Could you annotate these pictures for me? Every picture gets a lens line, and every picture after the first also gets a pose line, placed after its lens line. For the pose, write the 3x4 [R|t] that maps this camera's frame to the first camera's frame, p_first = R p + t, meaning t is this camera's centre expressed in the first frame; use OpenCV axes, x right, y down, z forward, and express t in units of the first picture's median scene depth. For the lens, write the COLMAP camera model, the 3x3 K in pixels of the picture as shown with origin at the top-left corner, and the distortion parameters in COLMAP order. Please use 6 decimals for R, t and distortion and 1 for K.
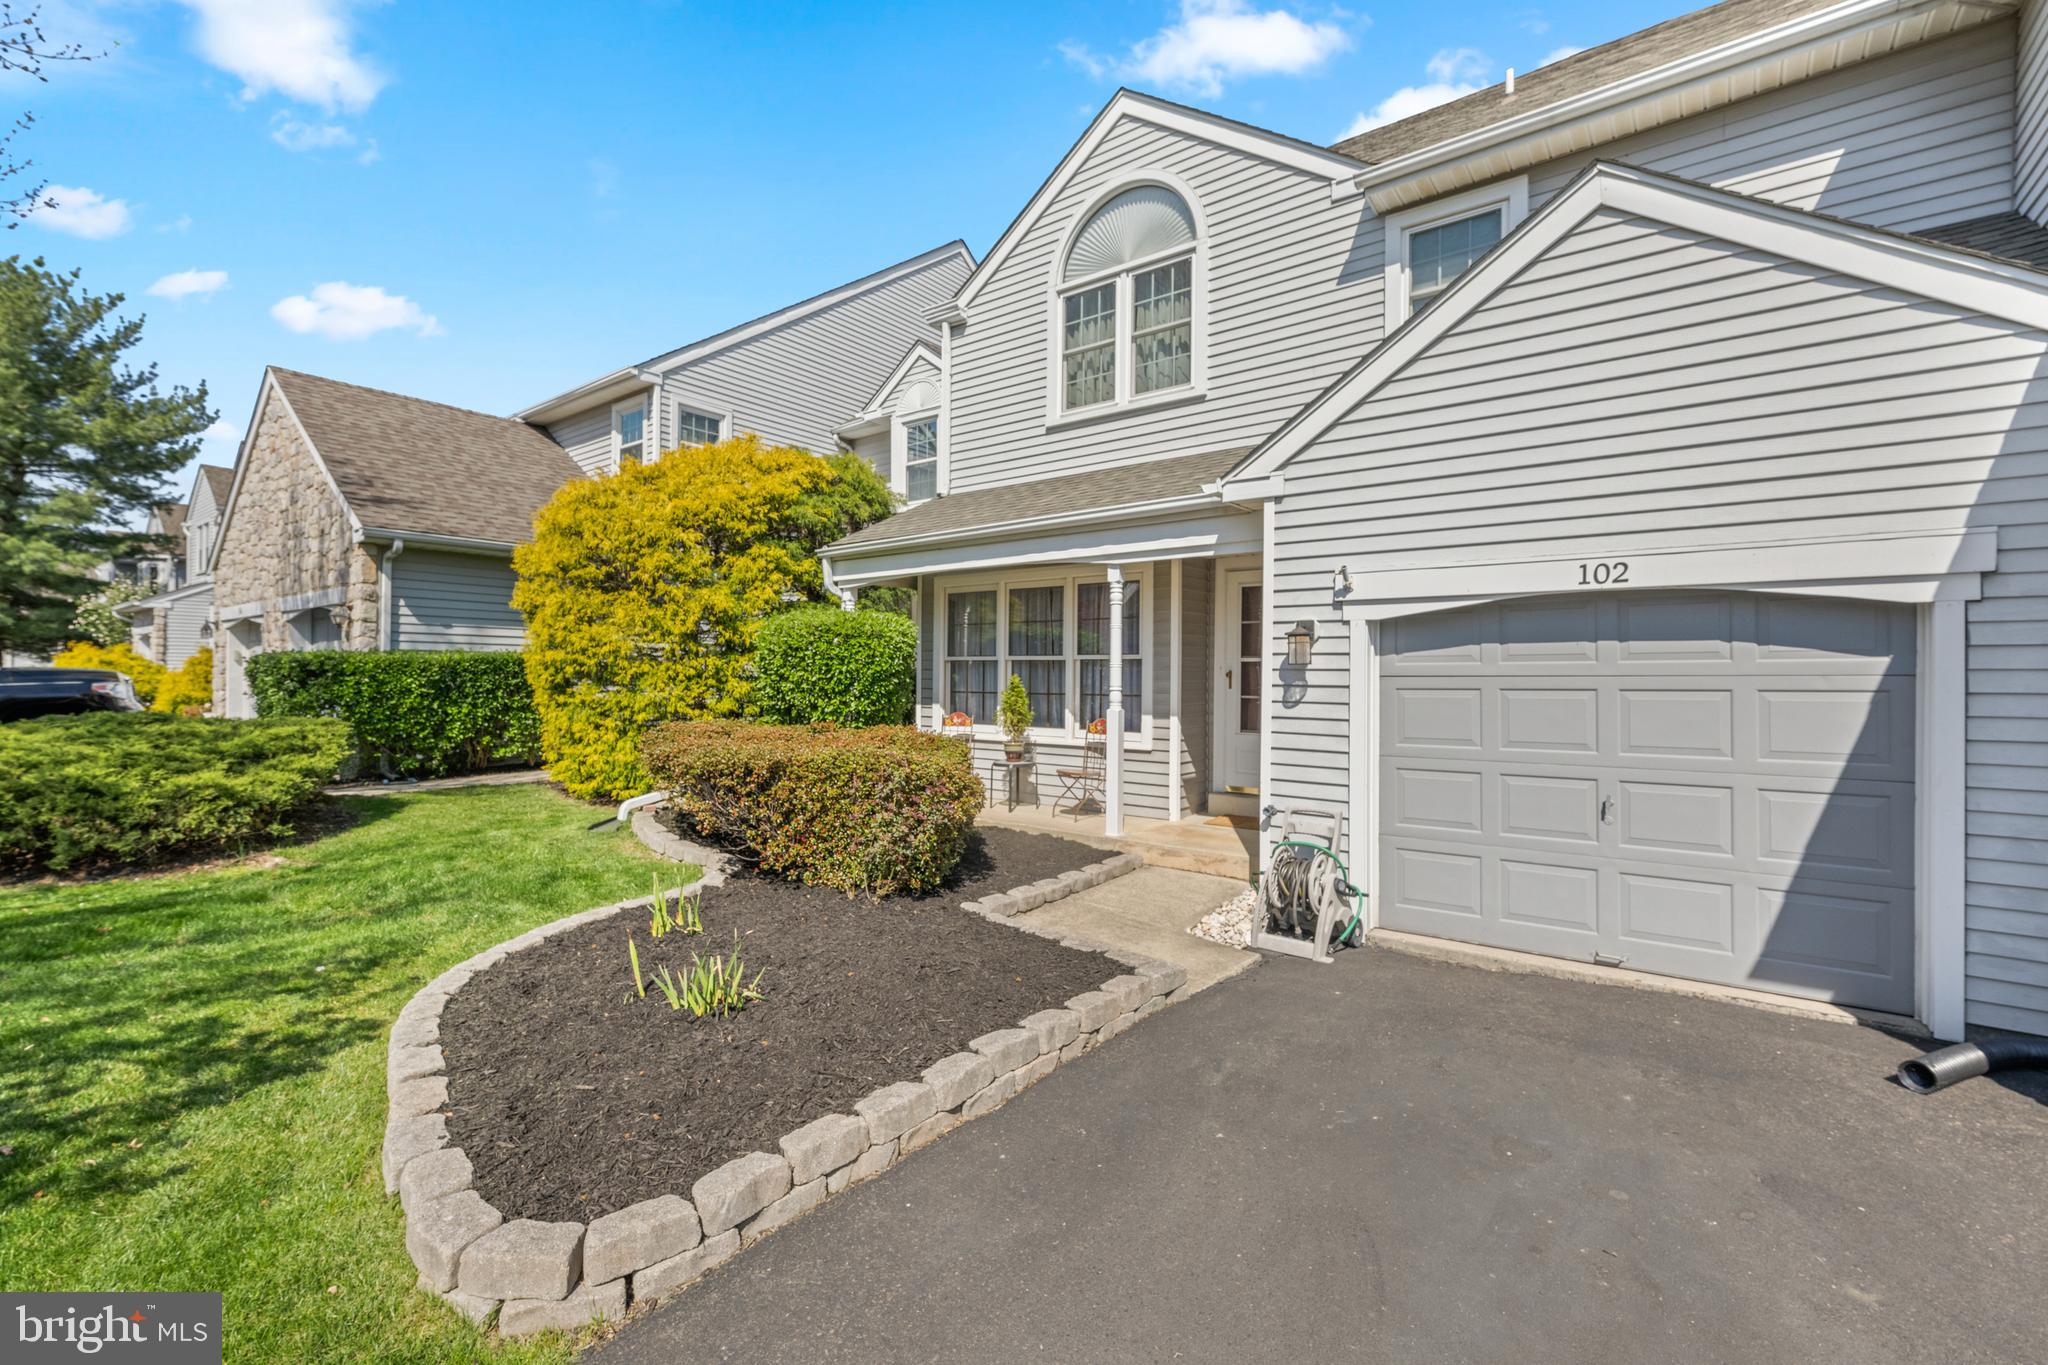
lens RADIAL K [[860.1, 0, 1025.1], [0, 860.1, 663.0], [0, 0, 1]] dist [0.003400, -0.000379]
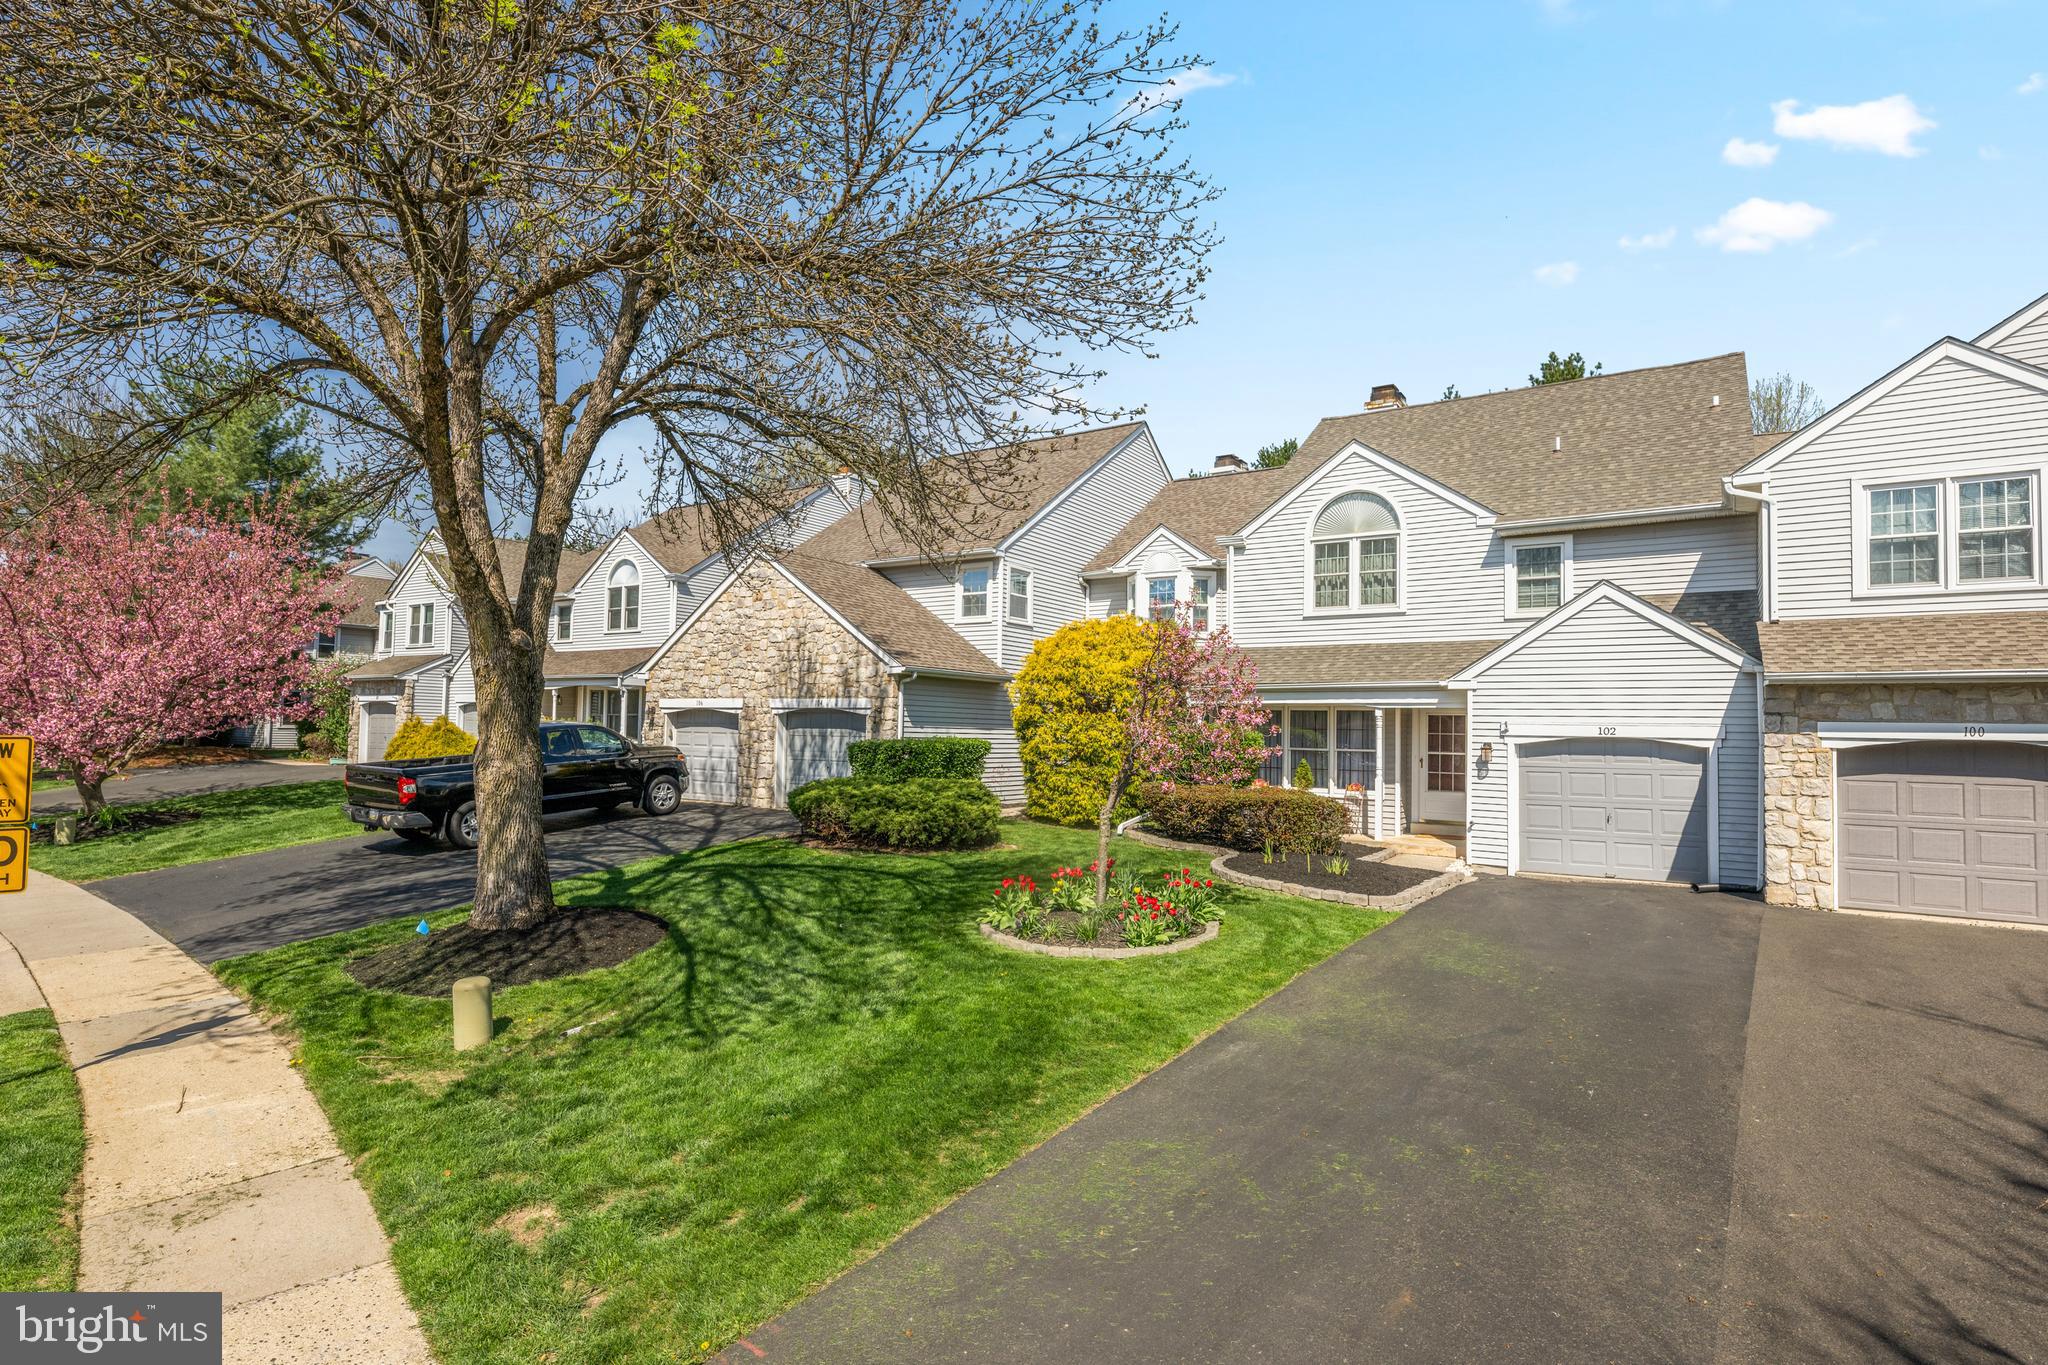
lens RADIAL K [[998.4, 0, 1032.3], [0, 998.4, 678.1], [0, 0, 1]] dist [-0.001107, 0.000175]
pose [[0.998013, 0.014640, 0.061280, -0.749951], [-0.012195, 0.999122, -0.040074, -0.068877], [-0.061813, 0.039247, 0.997316, -1.143959]]
